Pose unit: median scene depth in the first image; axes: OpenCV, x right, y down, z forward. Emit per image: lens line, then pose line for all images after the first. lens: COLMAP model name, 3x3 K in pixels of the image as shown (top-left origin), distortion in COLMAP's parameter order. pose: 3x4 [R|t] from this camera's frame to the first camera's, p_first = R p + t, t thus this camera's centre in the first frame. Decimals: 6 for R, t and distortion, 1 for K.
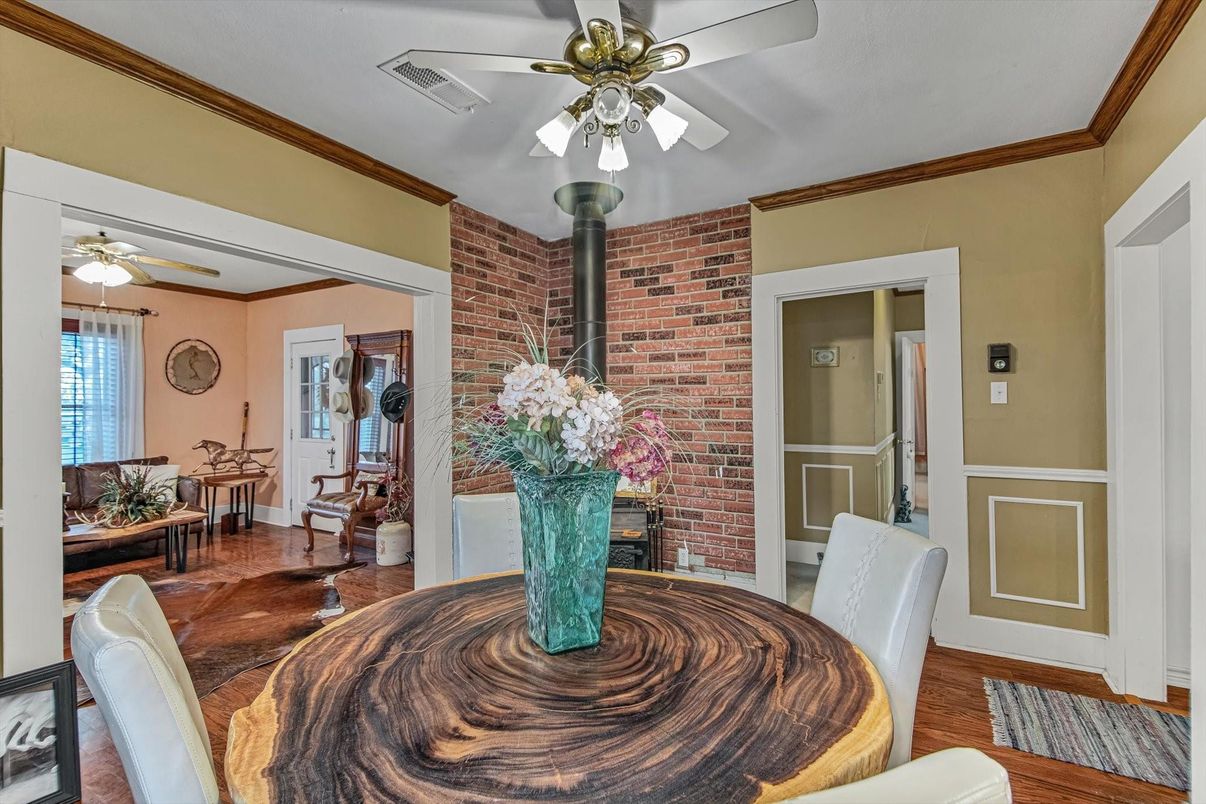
lens RADIAL K [[557.5, 0, 607.7], [0, 557.5, 393.8], [0, 0, 1]] dist [0.020655, -0.008181]
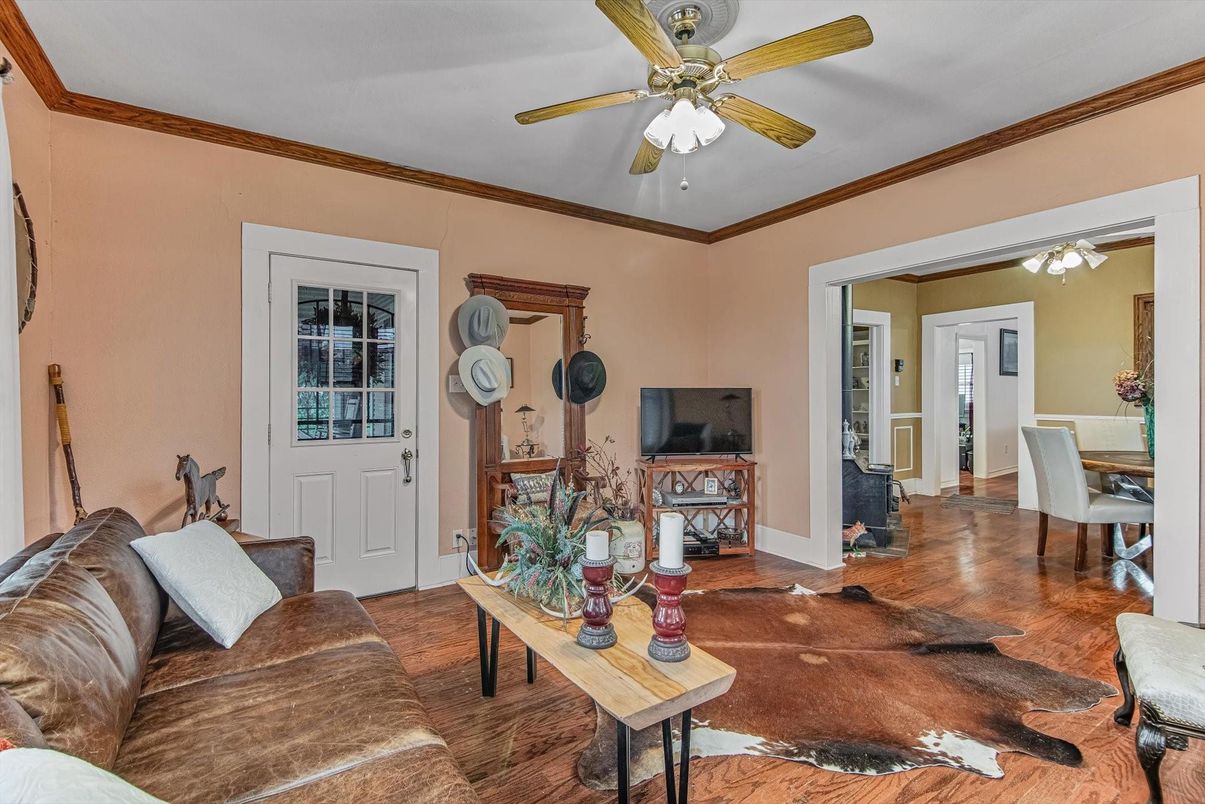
lens RADIAL K [[557.0, 0, 591.9], [0, 557.0, 392.0], [0, 0, 1]] dist [0.020655, -0.008181]
pose [[0.444182, 0.006357, 0.895914, -1.381734], [-0.017806, 0.999840, 0.001734, 0.044942], [-0.895760, -0.016723, 0.444224, 0.823684]]
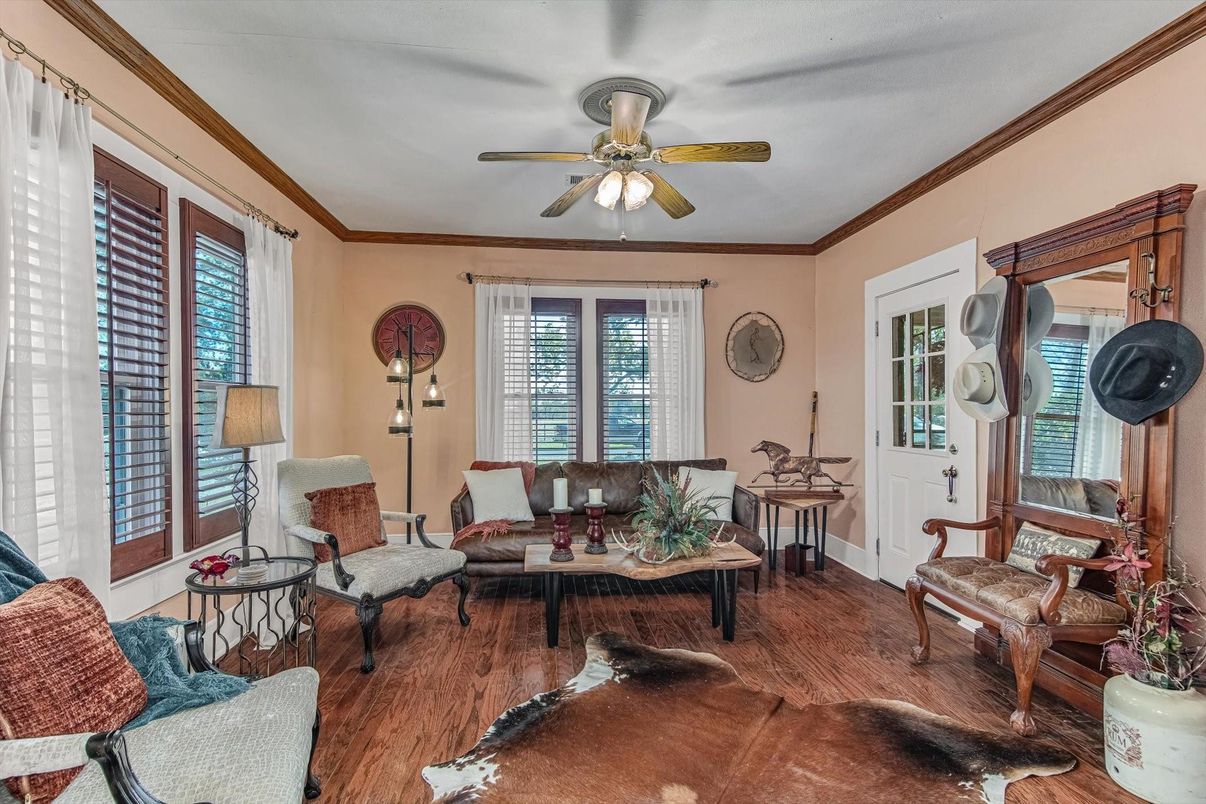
lens RADIAL K [[557.5, 0, 603.3], [0, 557.5, 411.4], [0, 0, 1]] dist [0.020655, -0.008181]
pose [[0.592050, 0.006870, -0.805872, -0.364897], [0.015846, 0.999671, 0.020163, 0.036640], [0.805746, -0.024707, 0.591746, 0.576105]]
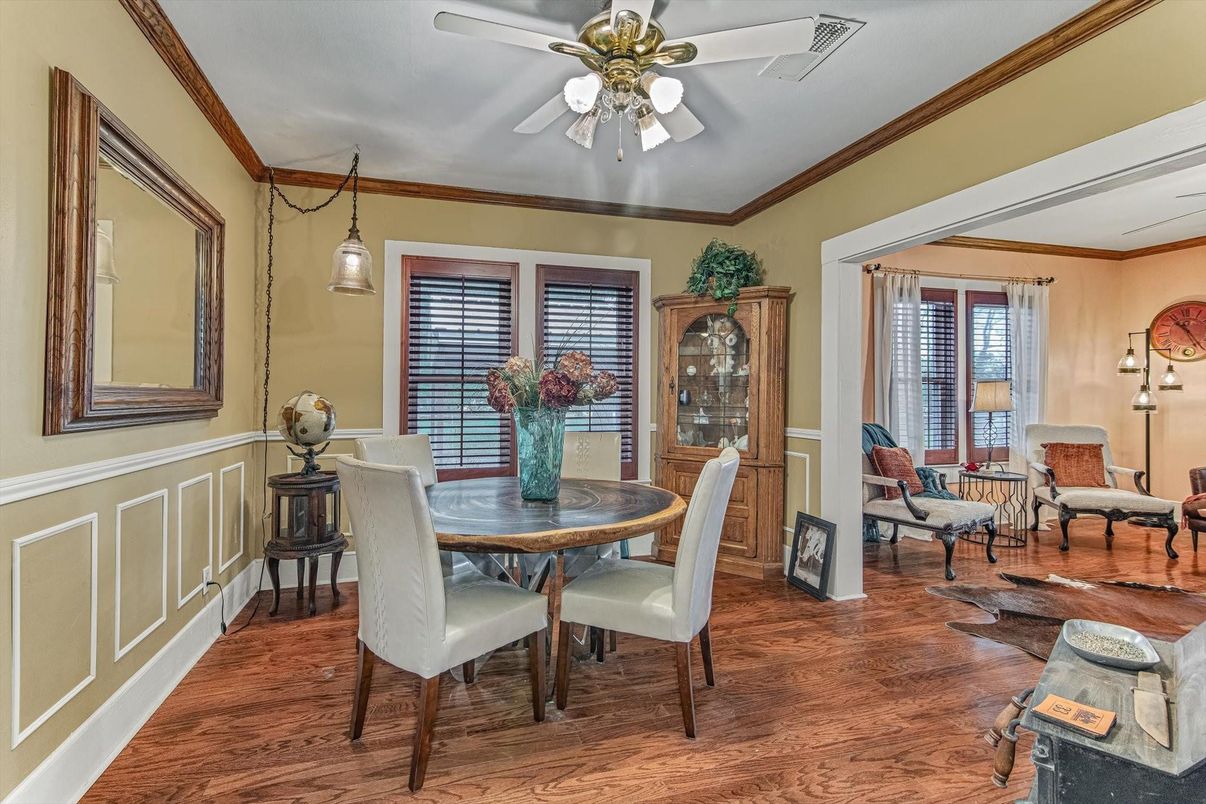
lens RADIAL K [[557.5, 0, 578.9], [0, 557.5, 393.2], [0, 0, 1]] dist [0.020655, -0.008181]
pose [[-0.686837, 0.001870, -0.726809, 0.391678], [0.019408, 0.999687, -0.015769, 0.042268], [0.726552, -0.024937, -0.686659, 0.809273]]
